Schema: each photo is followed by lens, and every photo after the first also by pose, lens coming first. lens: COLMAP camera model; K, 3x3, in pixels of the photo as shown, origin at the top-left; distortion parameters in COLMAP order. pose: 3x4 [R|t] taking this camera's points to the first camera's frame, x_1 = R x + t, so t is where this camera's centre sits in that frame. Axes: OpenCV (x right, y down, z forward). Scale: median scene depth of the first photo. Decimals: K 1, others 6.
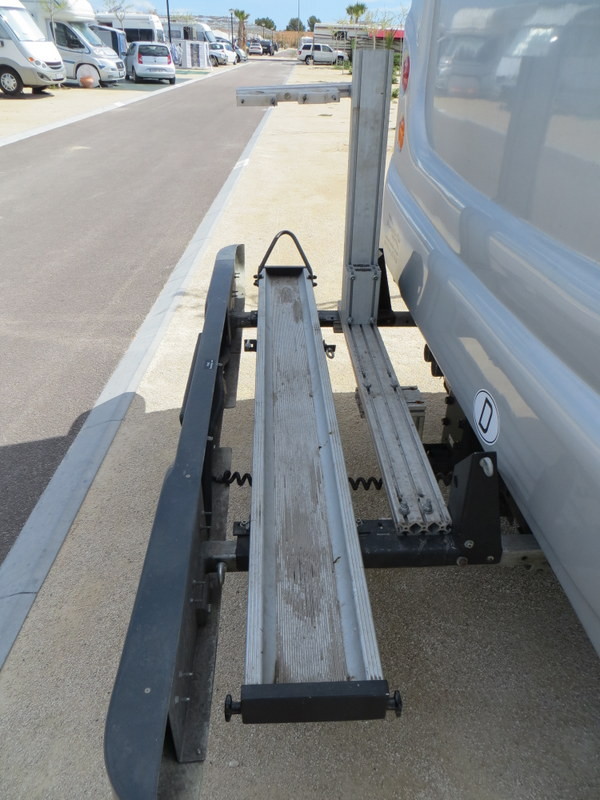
lens RADIAL K [[598.1, 0, 299.2], [0, 598.1, 399.1], [0, 0, 1]] dist [0.001615, 0.001354]
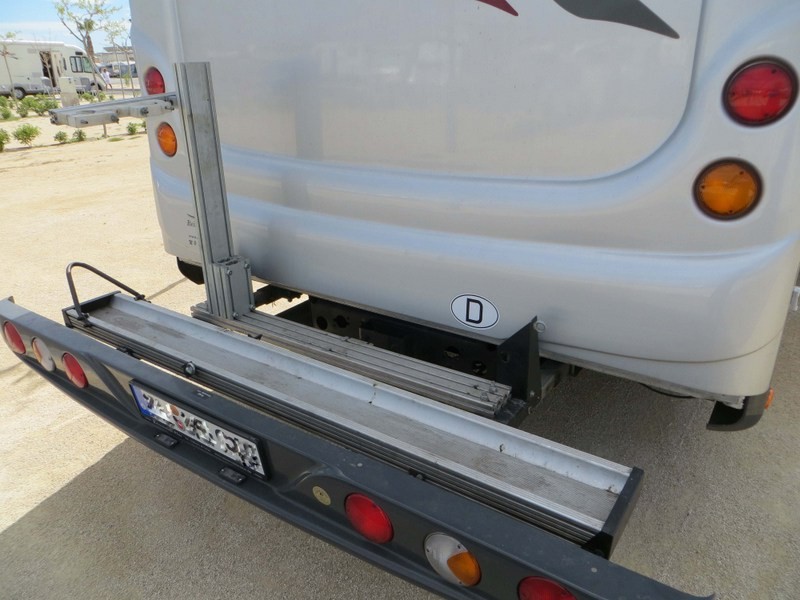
lens RADIAL K [[598.1, 0, 399.9], [0, 598.1, 299.7], [0, 0, 1]] dist [0.001615, 0.001354]
pose [[0.610231, -0.332182, 0.719218, -0.523238], [0.437579, 0.898125, 0.043542, -0.088796], [-0.660411, 0.288144, 0.693419, 0.140660]]
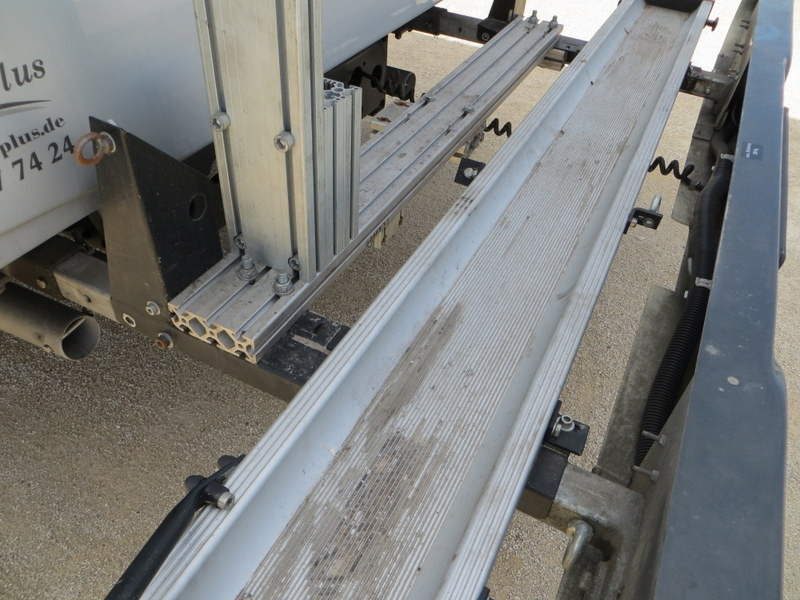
lens RADIAL K [[598.1, 0, 397.8], [0, 598.1, 300.2], [0, 0, 1]] dist [0.001615, 0.001354]
pose [[-0.866513, -0.390134, 0.311369, -0.085895], [0.181409, 0.334999, 0.924590, -0.505842], [-0.465022, 0.857654, -0.219507, 1.250172]]
